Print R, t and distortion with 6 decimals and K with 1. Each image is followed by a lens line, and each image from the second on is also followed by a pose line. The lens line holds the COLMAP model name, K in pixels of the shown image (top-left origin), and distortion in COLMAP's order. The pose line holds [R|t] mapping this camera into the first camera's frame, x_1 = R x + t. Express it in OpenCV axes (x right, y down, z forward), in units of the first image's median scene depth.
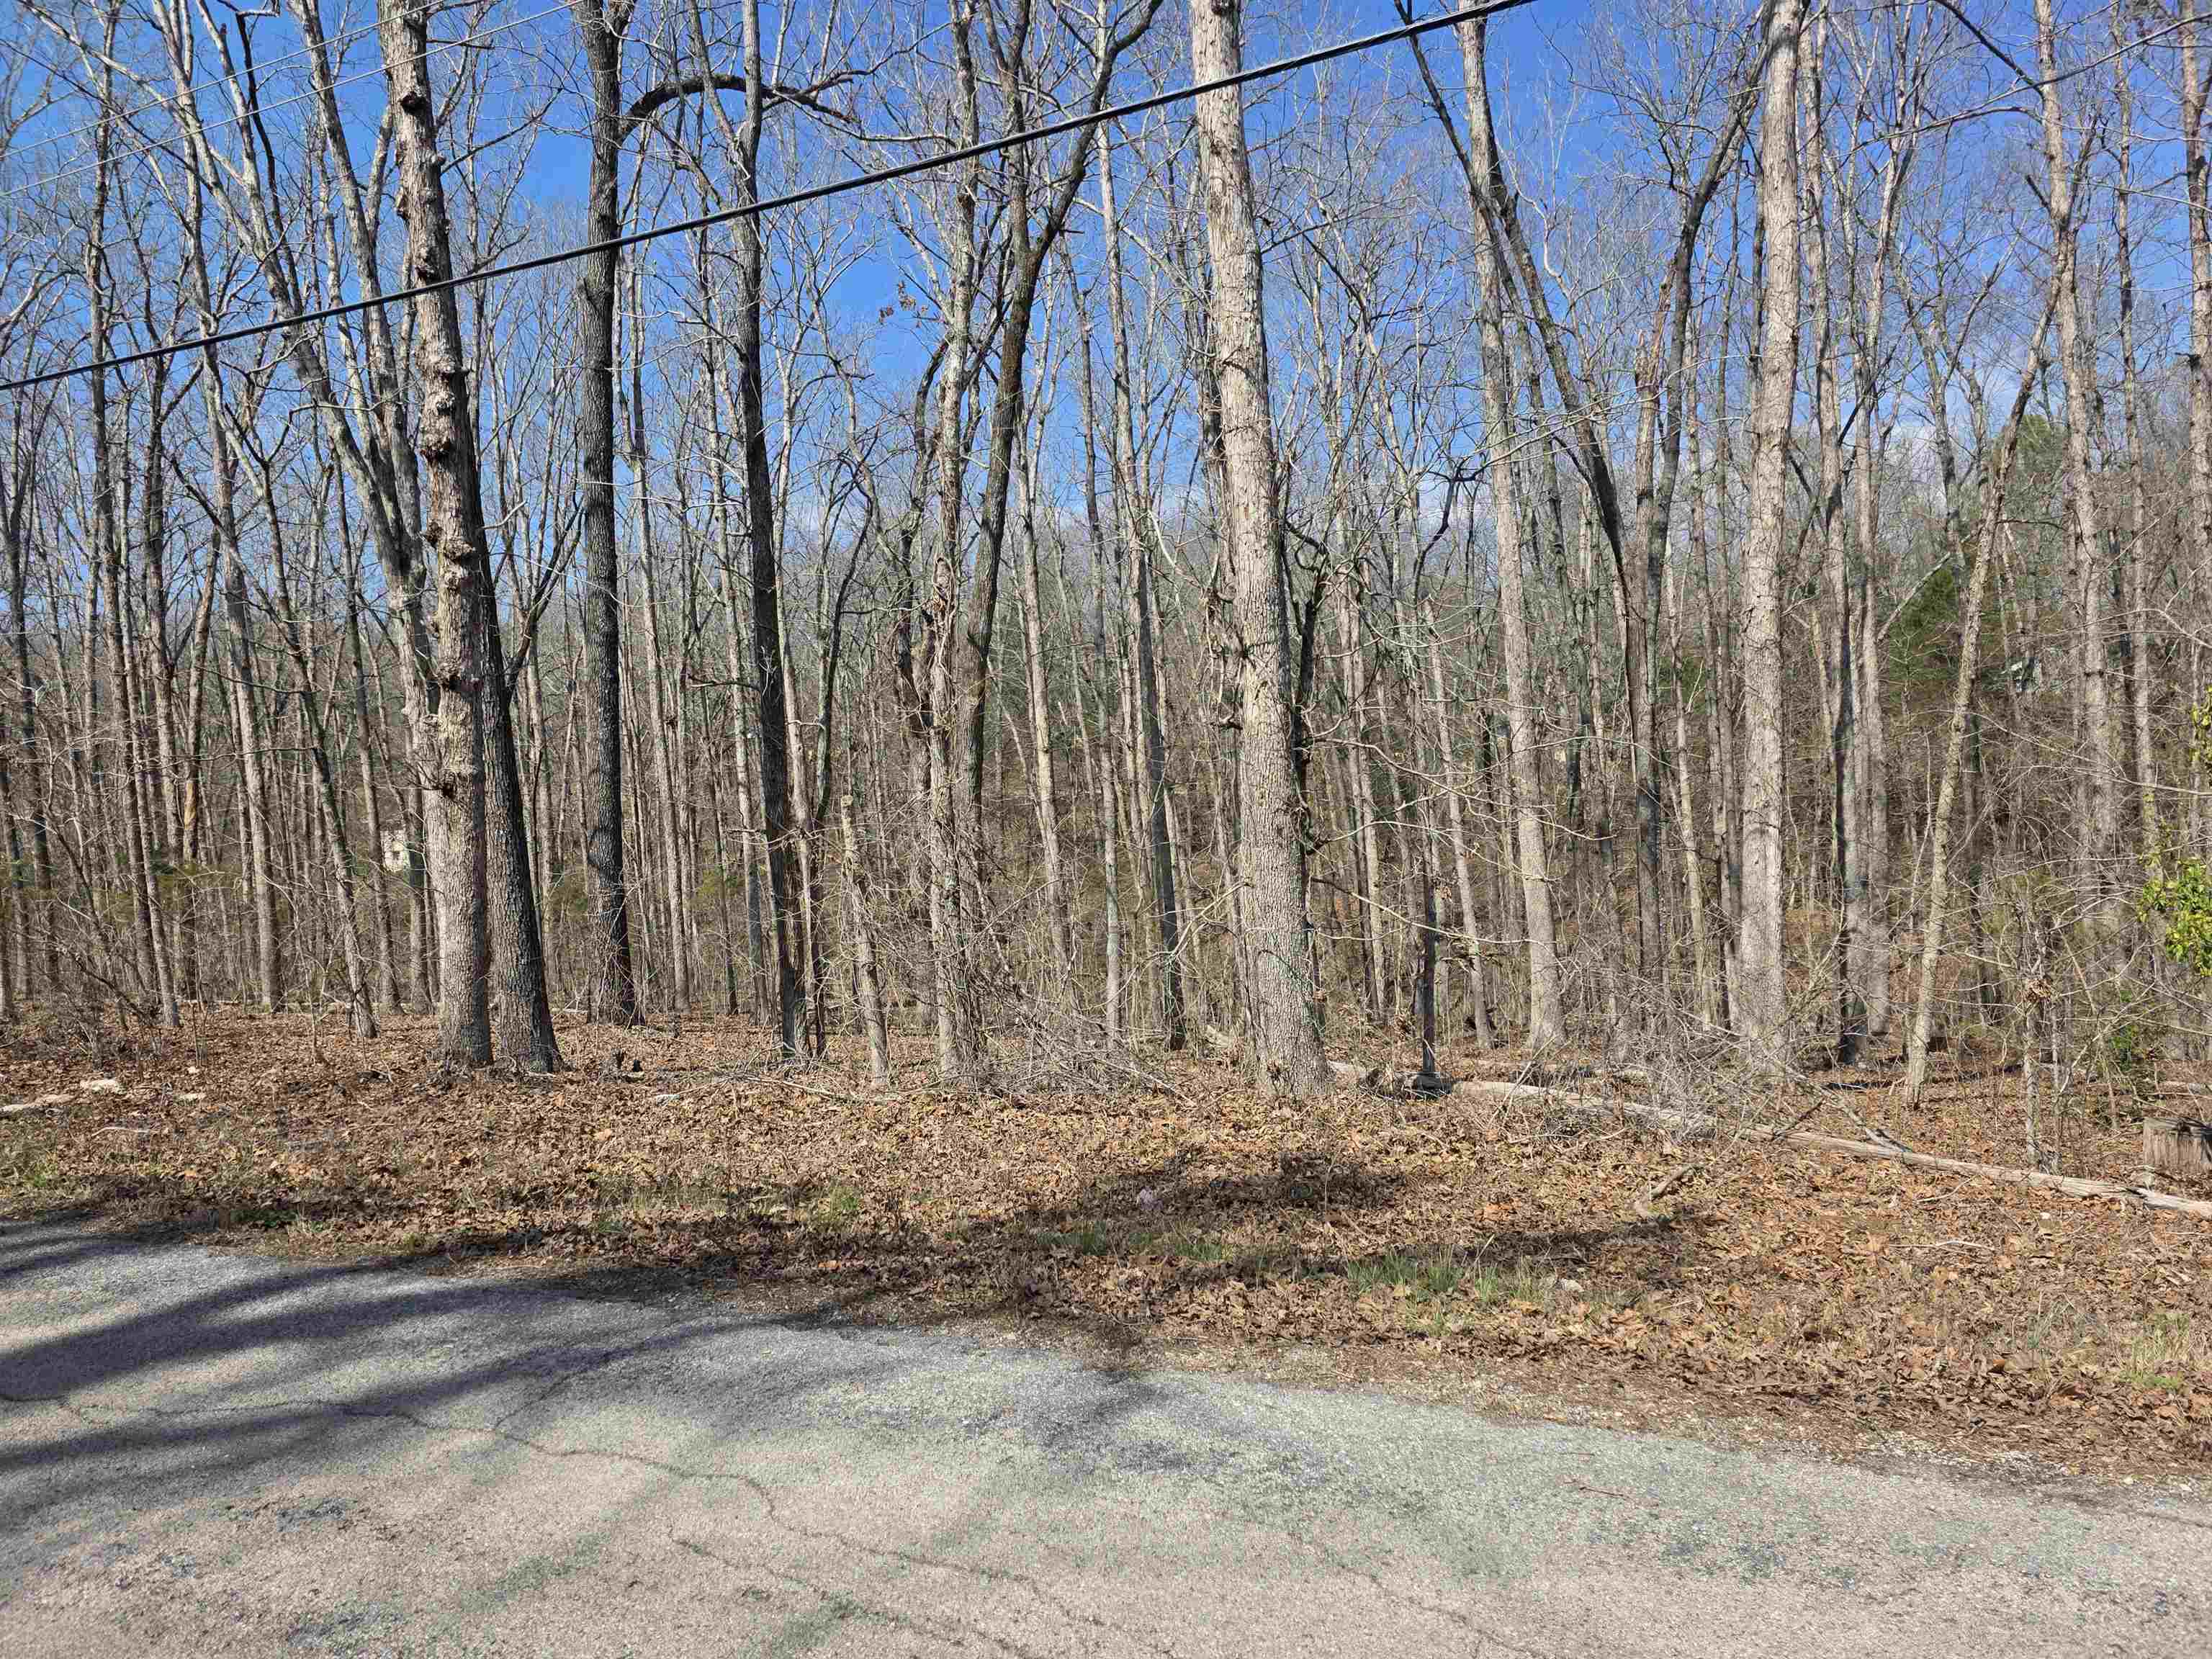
lens RADIAL K [[1473.6, 0, 1091.9], [0, 1473.6, 799.7], [0, 0, 1]] dist [0.064837, -0.057223]
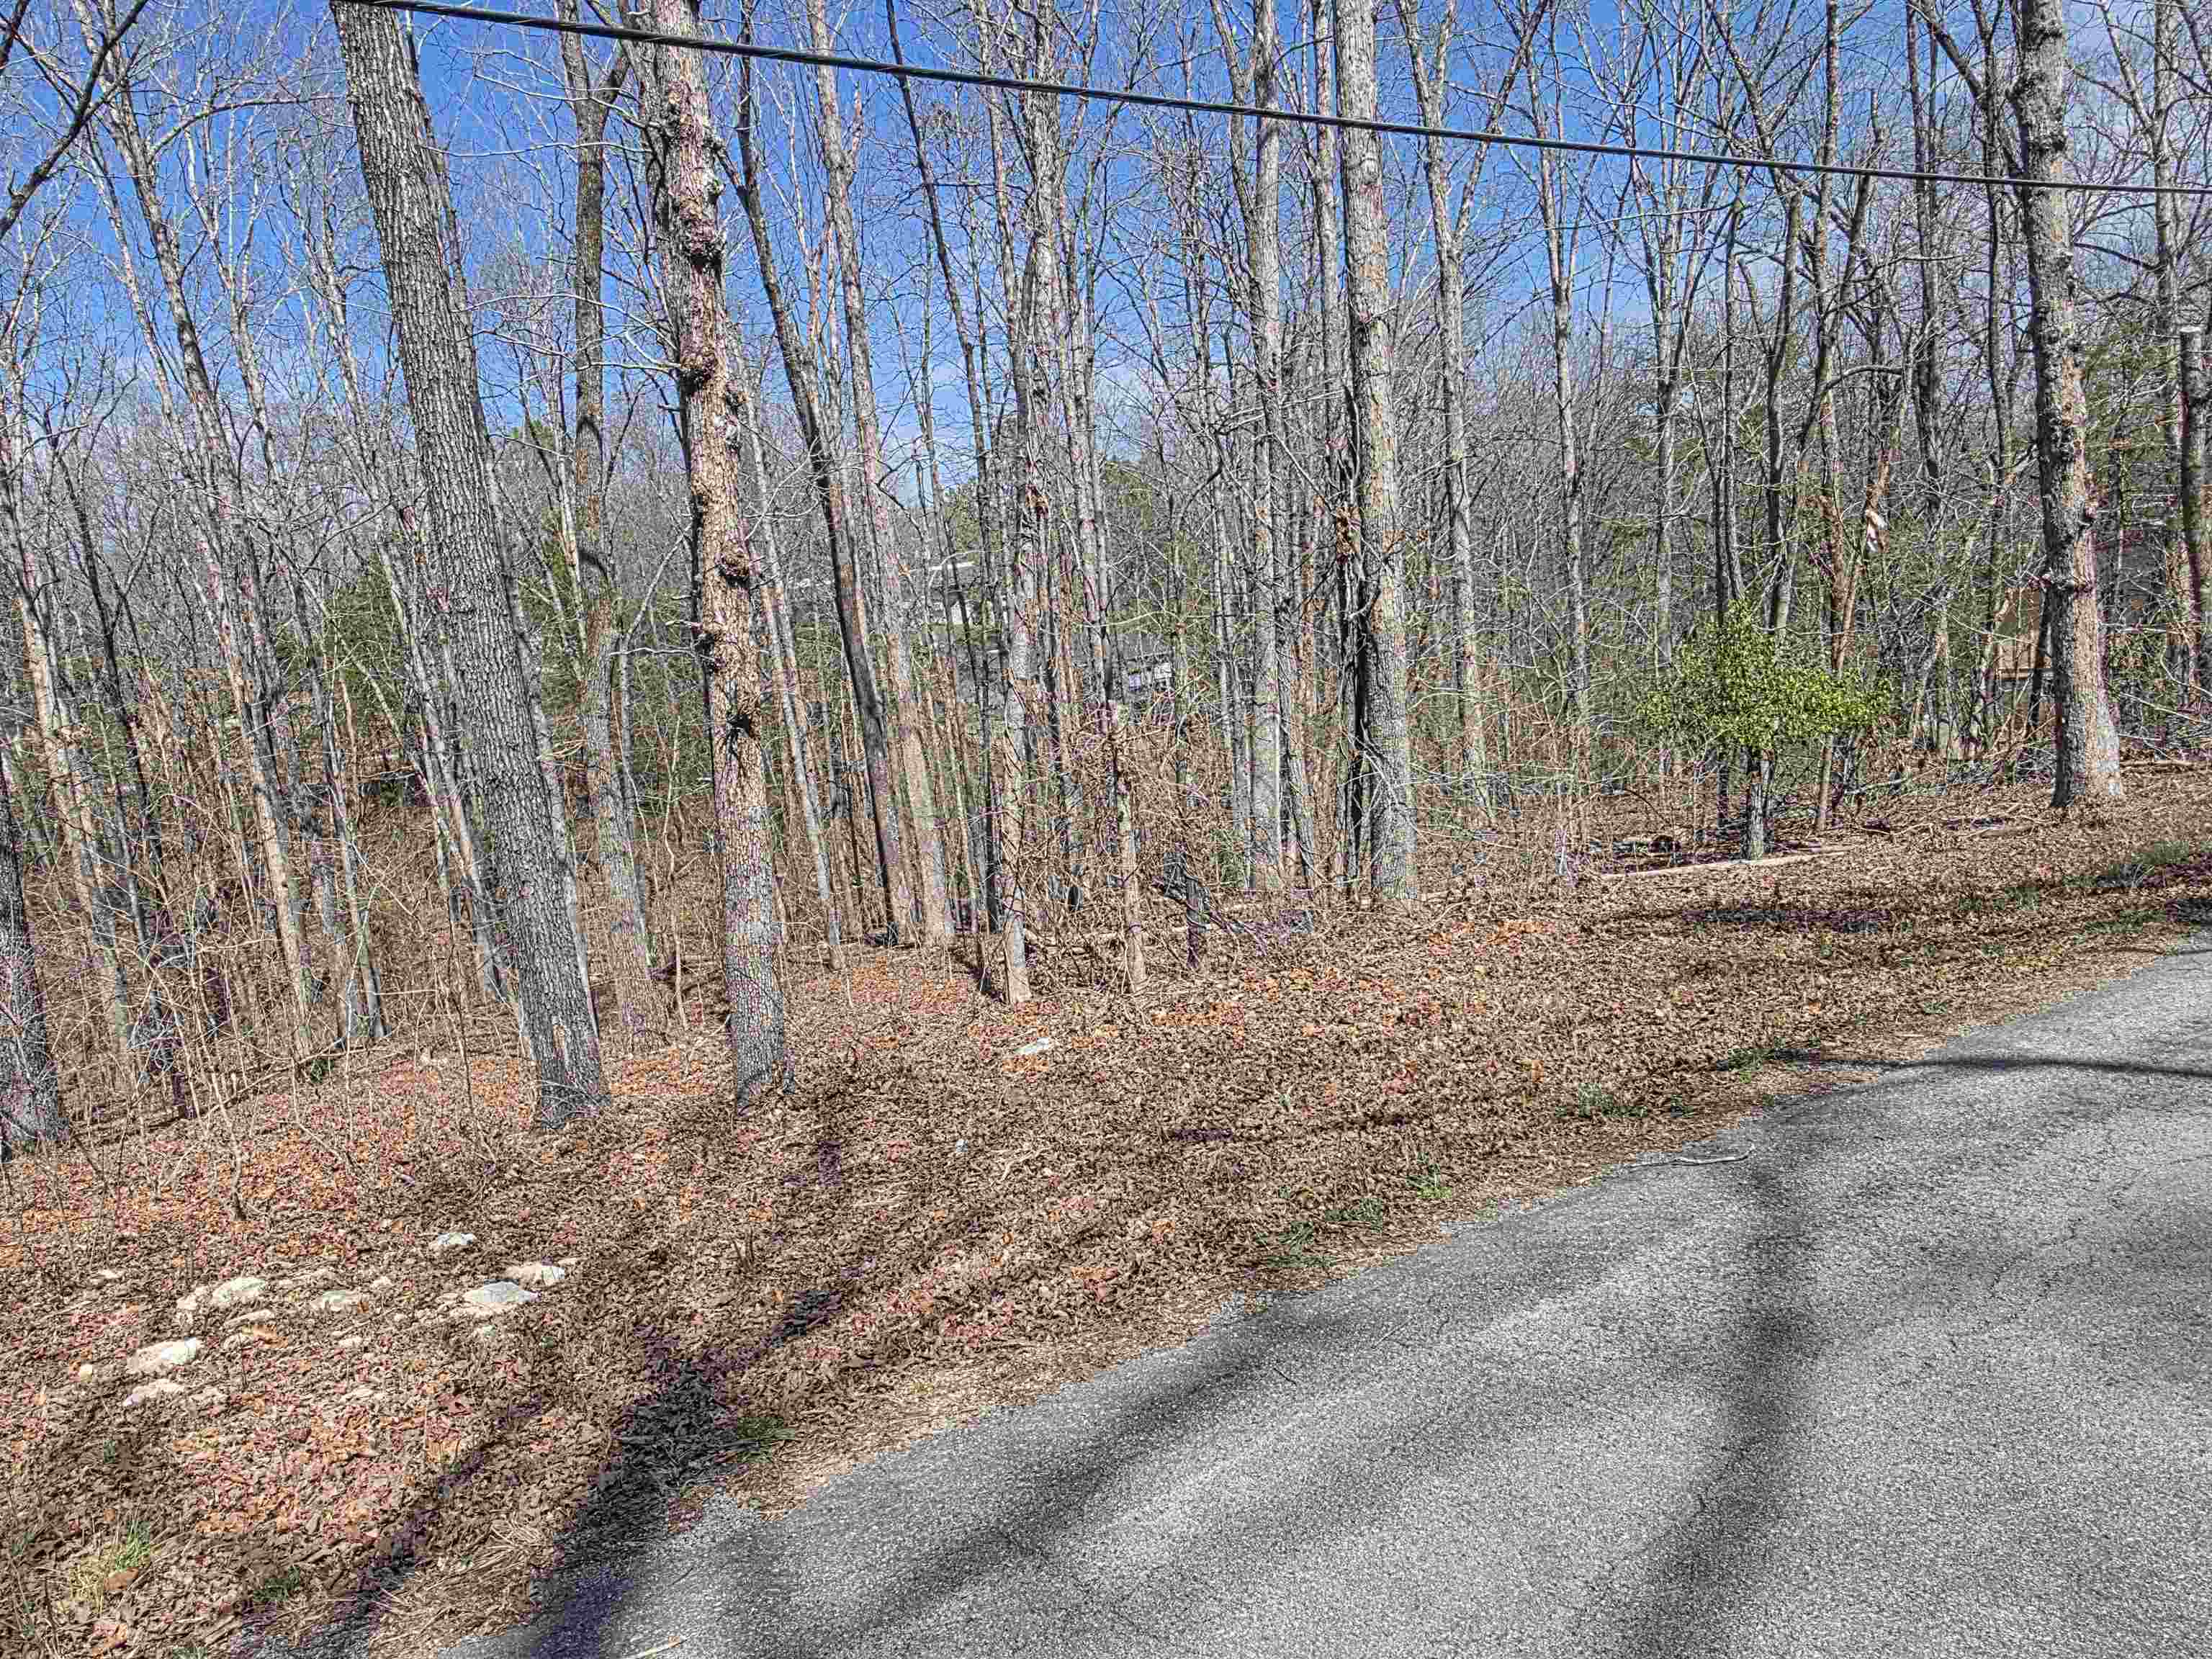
lens RADIAL K [[1473.6, 0, 1070.6], [0, 1473.6, 853.1], [0, 0, 1]] dist [0.064837, -0.057223]
pose [[0.585112, -0.123533, 0.801488, -0.942258], [0.087191, 0.992183, 0.089273, 0.007043], [-0.806252, 0.017647, 0.591309, 0.427458]]
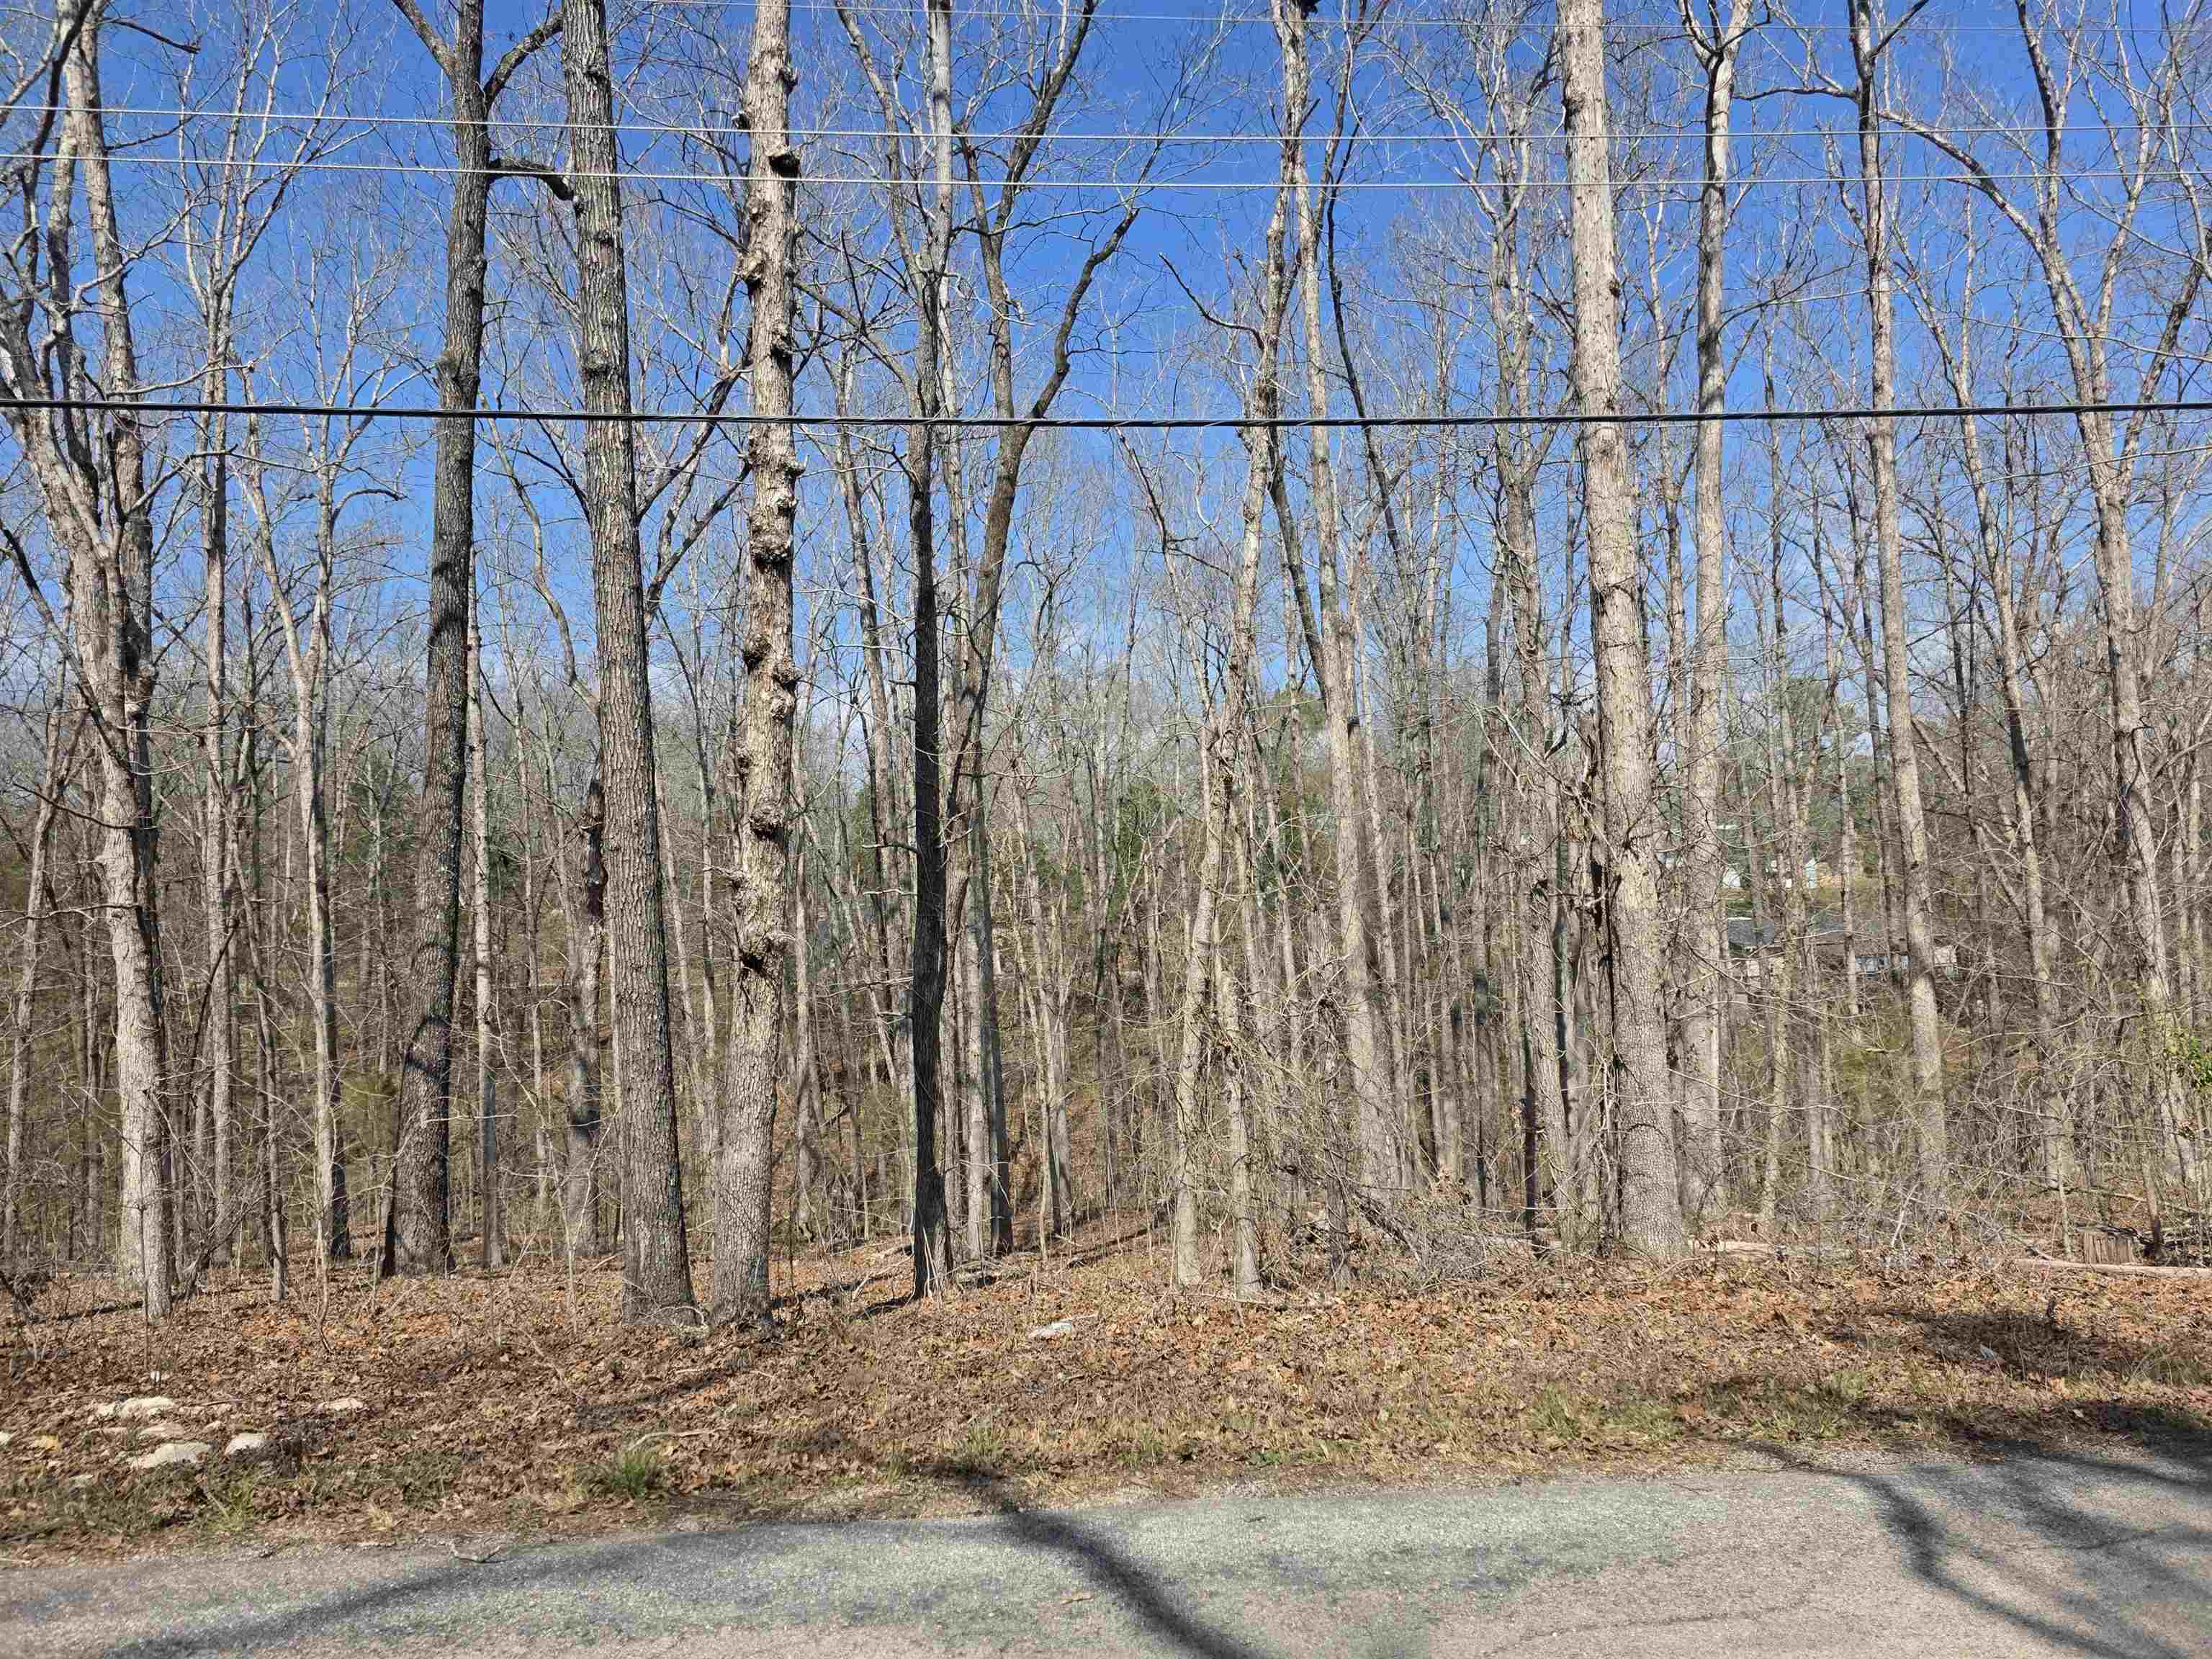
lens RADIAL K [[1473.6, 0, 1116.1], [0, 1473.6, 804.1], [0, 0, 1]] dist [0.064837, -0.057223]
pose [[0.874046, 0.066448, 0.481277, -0.654096], [-0.004160, 0.991590, -0.129351, 0.012089], [-0.485825, 0.111057, 0.866972, 0.196230]]
